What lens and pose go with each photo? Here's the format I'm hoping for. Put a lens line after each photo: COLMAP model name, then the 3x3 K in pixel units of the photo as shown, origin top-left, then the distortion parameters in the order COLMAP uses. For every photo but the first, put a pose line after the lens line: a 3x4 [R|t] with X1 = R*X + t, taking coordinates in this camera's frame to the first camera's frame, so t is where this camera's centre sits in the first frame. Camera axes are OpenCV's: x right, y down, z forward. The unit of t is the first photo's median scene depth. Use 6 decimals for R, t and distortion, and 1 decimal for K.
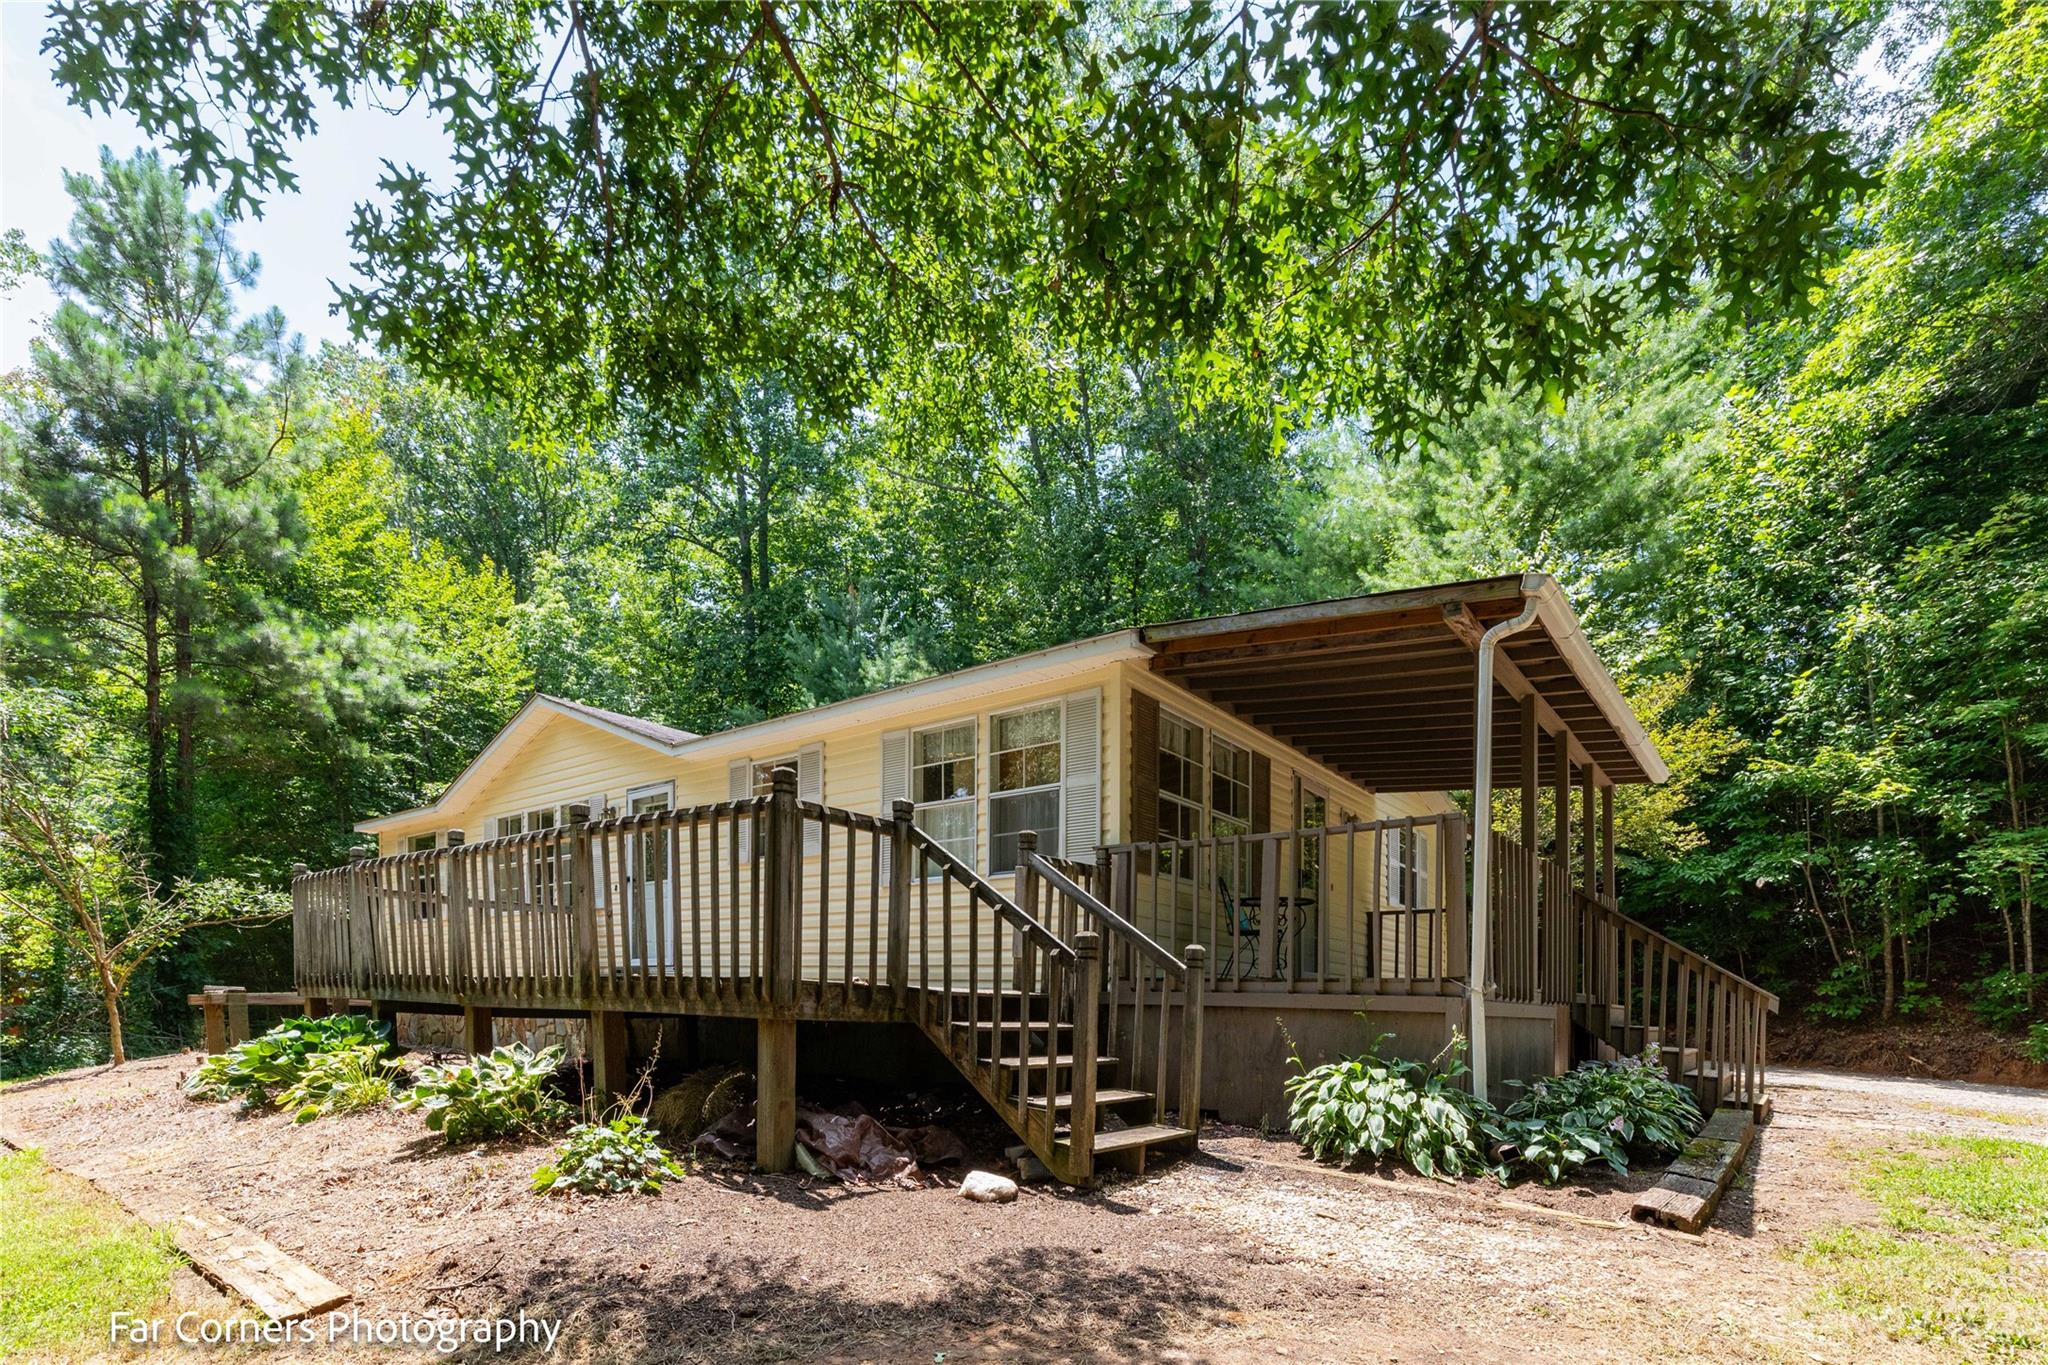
lens RADIAL K [[936.3, 0, 1025.2], [0, 936.3, 640.8], [0, 0, 1]] dist [0.000040, 0.000259]
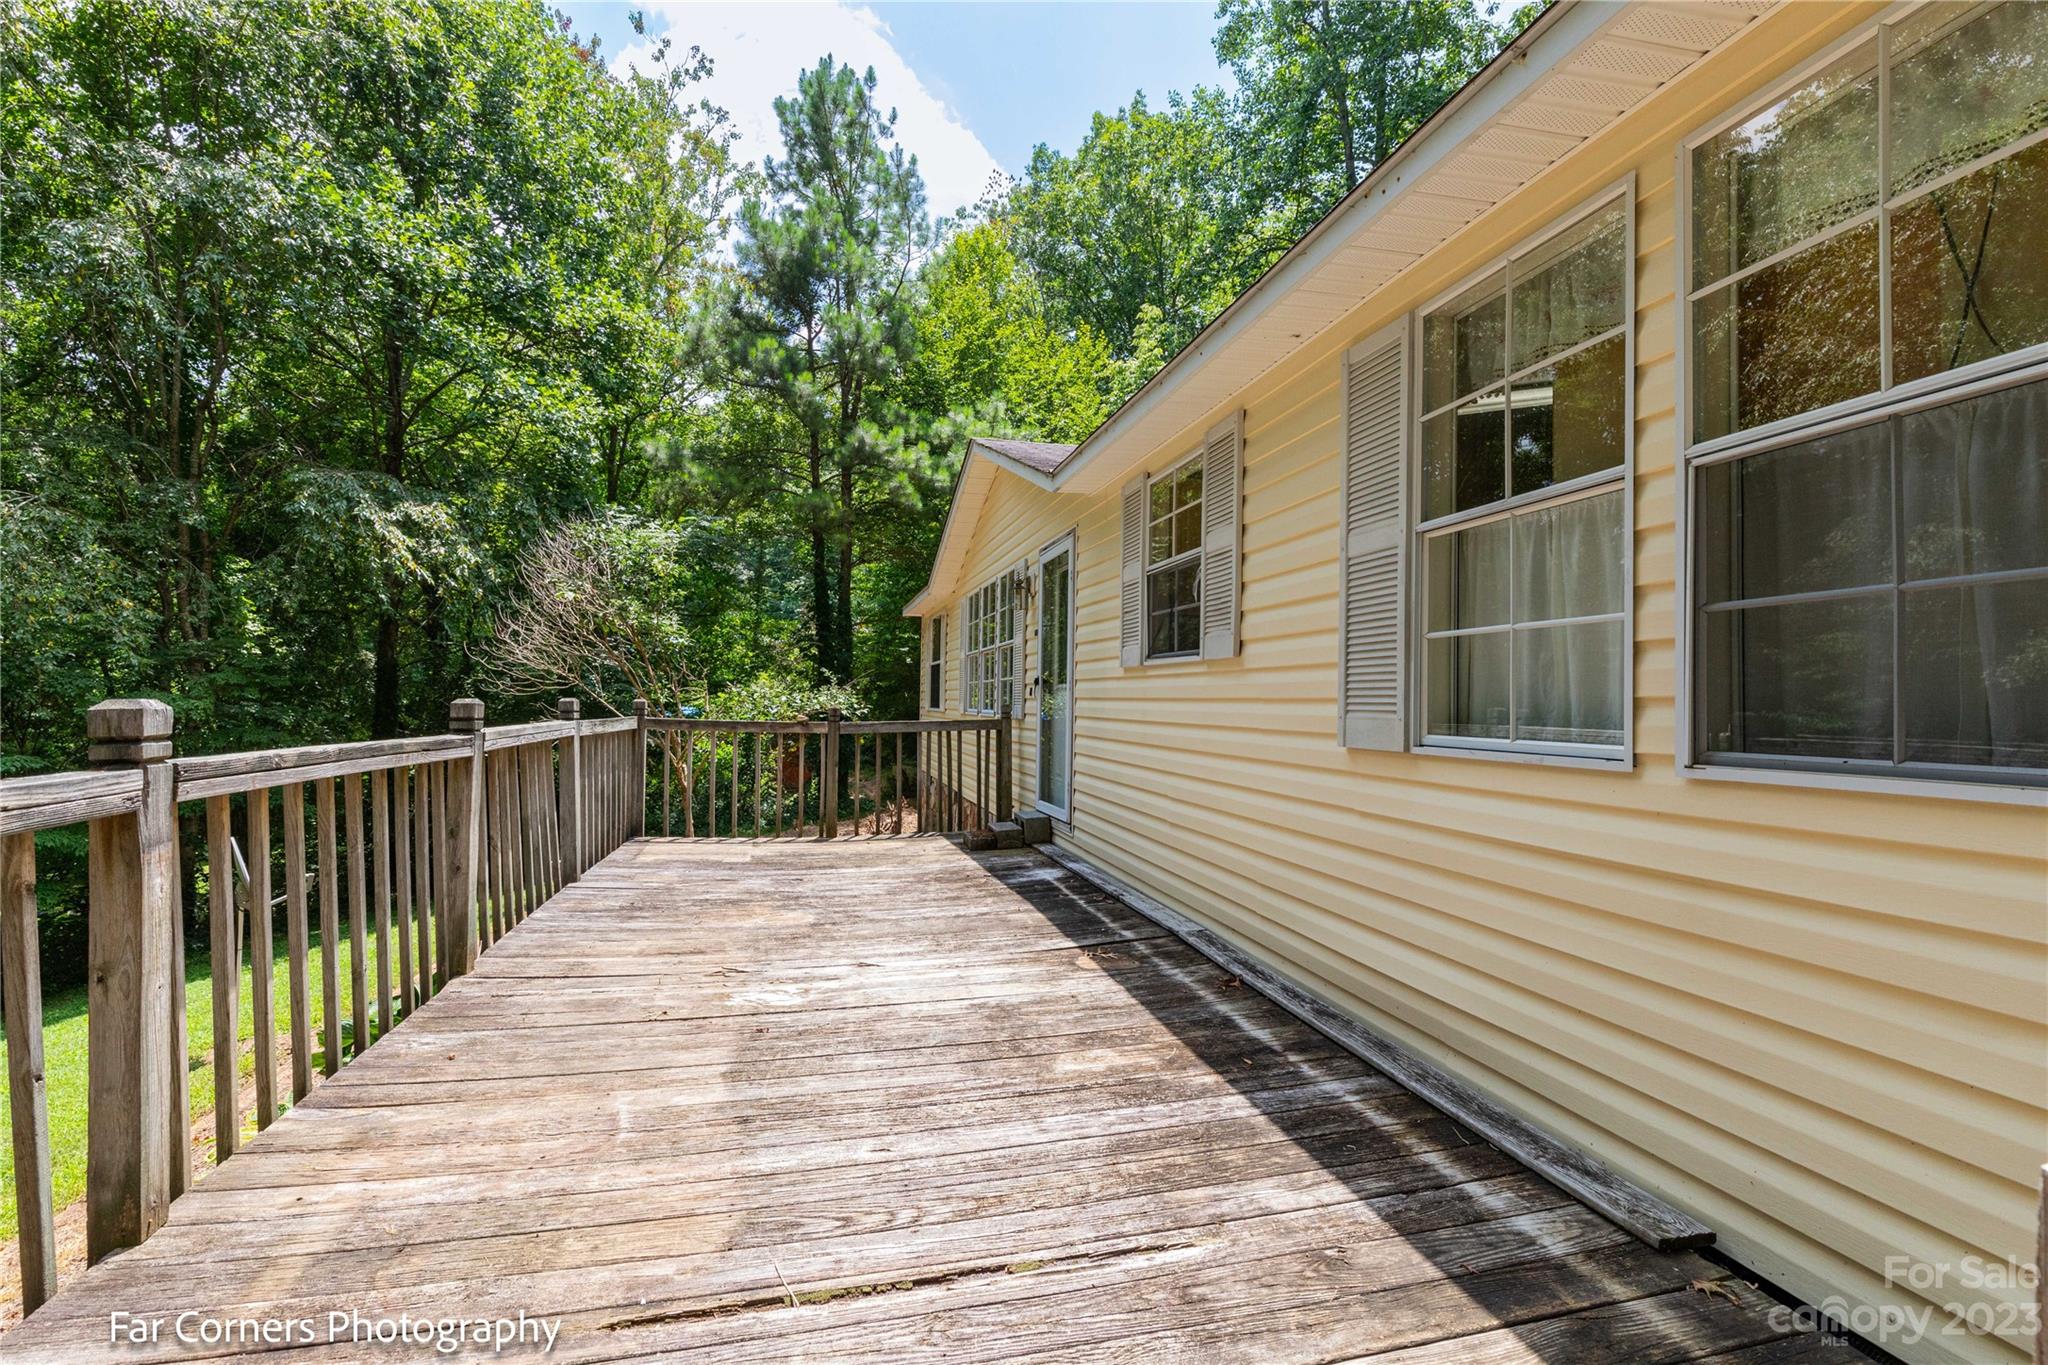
lens RADIAL K [[910.0, 0, 1025.8], [0, 910.0, 708.7], [0, 0, 1]] dist [0.001102, 0.000117]
pose [[0.774185, -0.007659, -0.632913, -0.006621], [0.232796, 0.933286, 0.273464, 0.038220], [0.588595, -0.359051, 0.724319, 0.219715]]
